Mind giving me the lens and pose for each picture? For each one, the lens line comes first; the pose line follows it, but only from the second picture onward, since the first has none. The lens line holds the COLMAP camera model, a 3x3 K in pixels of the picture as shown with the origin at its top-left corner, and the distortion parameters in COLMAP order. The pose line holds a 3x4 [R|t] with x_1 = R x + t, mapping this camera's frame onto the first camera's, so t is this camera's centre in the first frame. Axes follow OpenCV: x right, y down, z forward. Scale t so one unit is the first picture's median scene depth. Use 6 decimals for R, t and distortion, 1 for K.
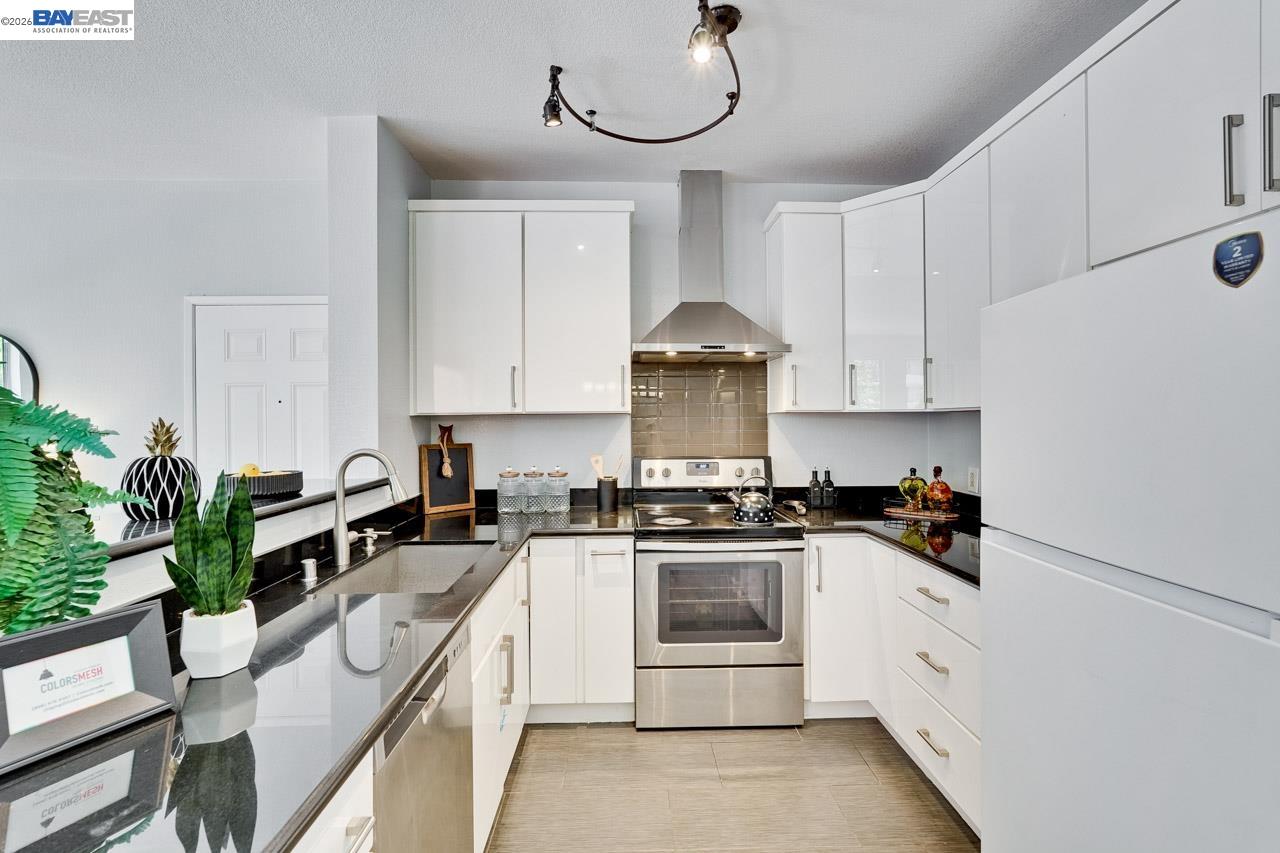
lens RADIAL K [[578.3, 0, 635.7], [0, 578.3, 421.0], [0, 0, 1]] dist [-0.013711, 0.004658]
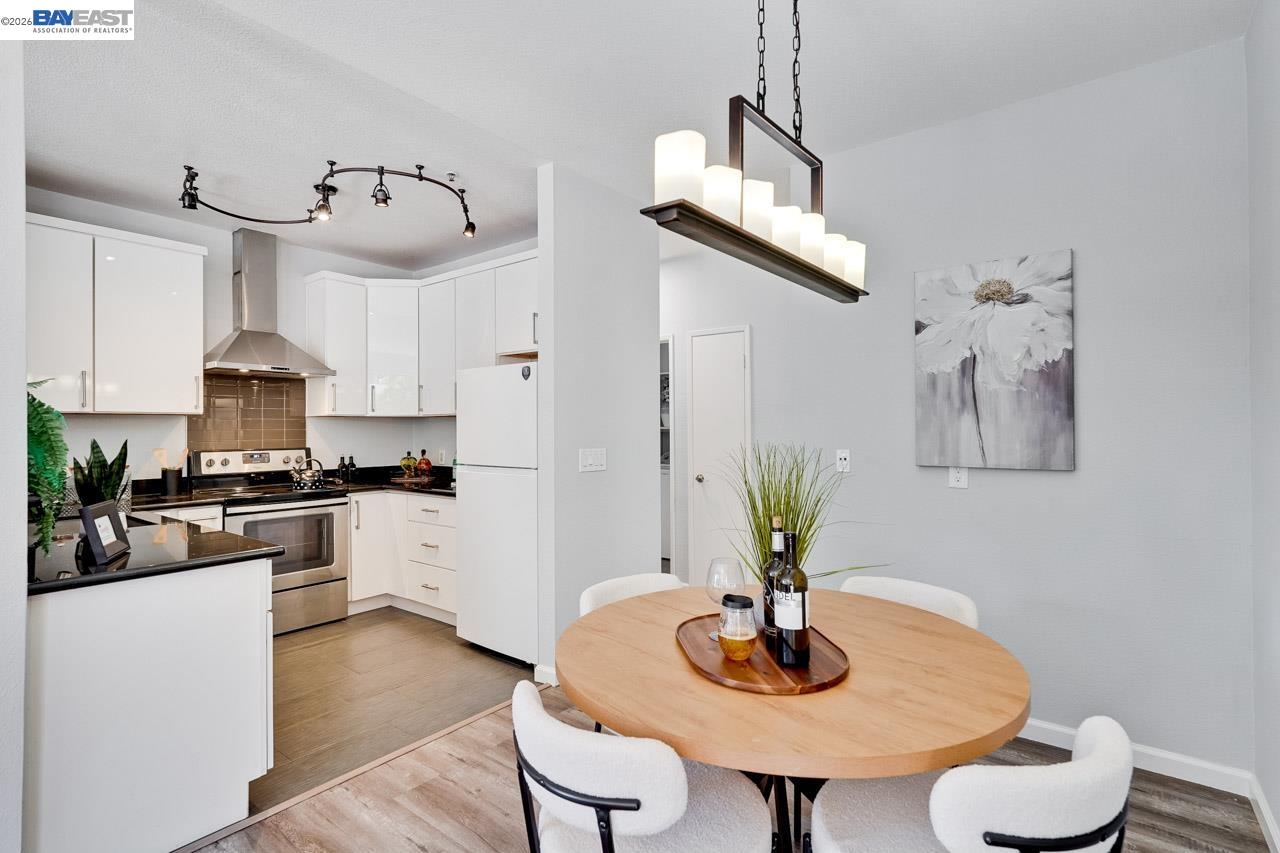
lens RADIAL K [[635.4, 0, 644.1], [0, 635.4, 423.5], [0, 0, 1]] dist [-0.003082, -0.000265]
pose [[0.635129, 0.006956, 0.772374, -0.486405], [0.002741, 0.999933, -0.011260, 0.025627], [-0.772401, 0.009269, 0.635068, -0.655607]]
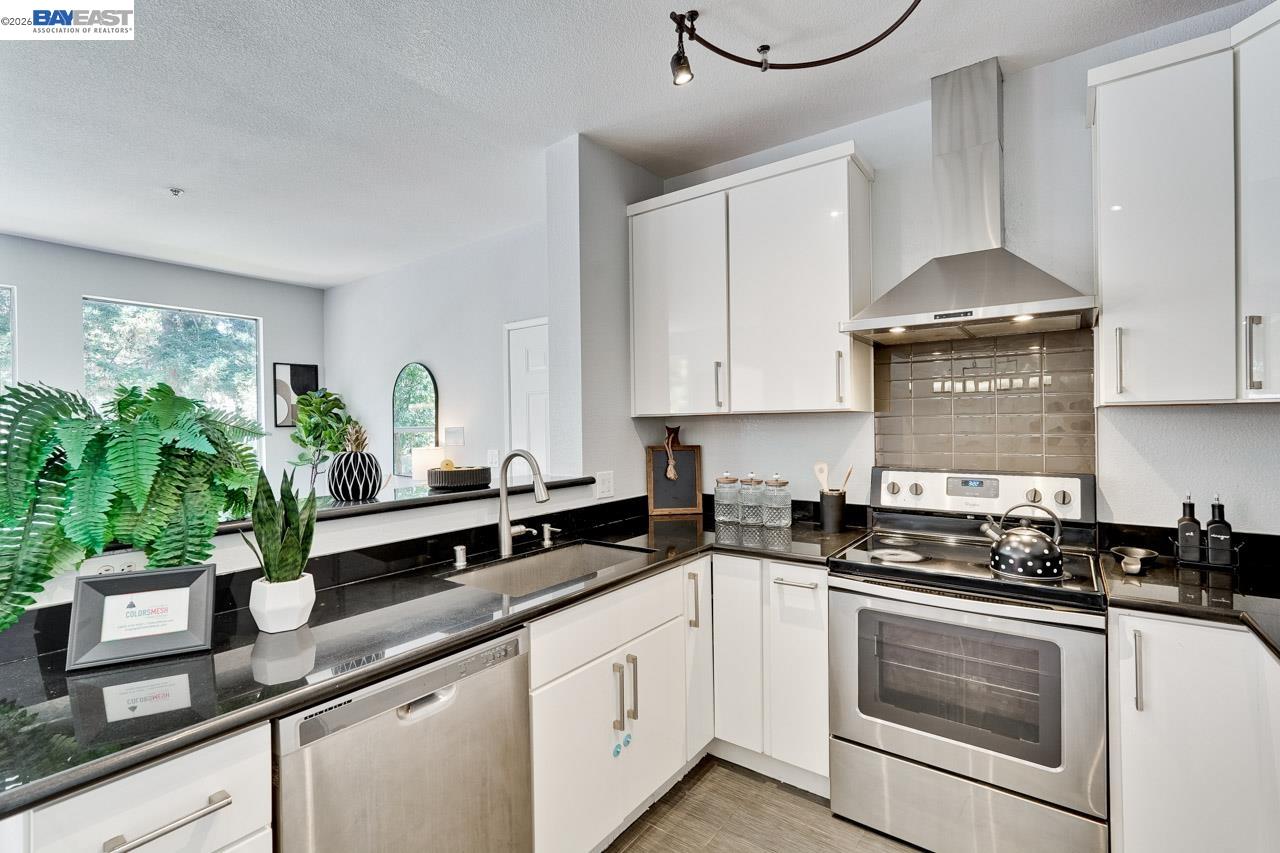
lens RADIAL K [[578.3, 0, 627.3], [0, 578.3, 425.8], [0, 0, 1]] dist [-0.013711, 0.004658]
pose [[0.781742, -0.001235, -0.623601, 0.253278], [0.007157, 0.999950, 0.006992, -0.001081], [0.623562, -0.009929, 0.781711, 0.202884]]
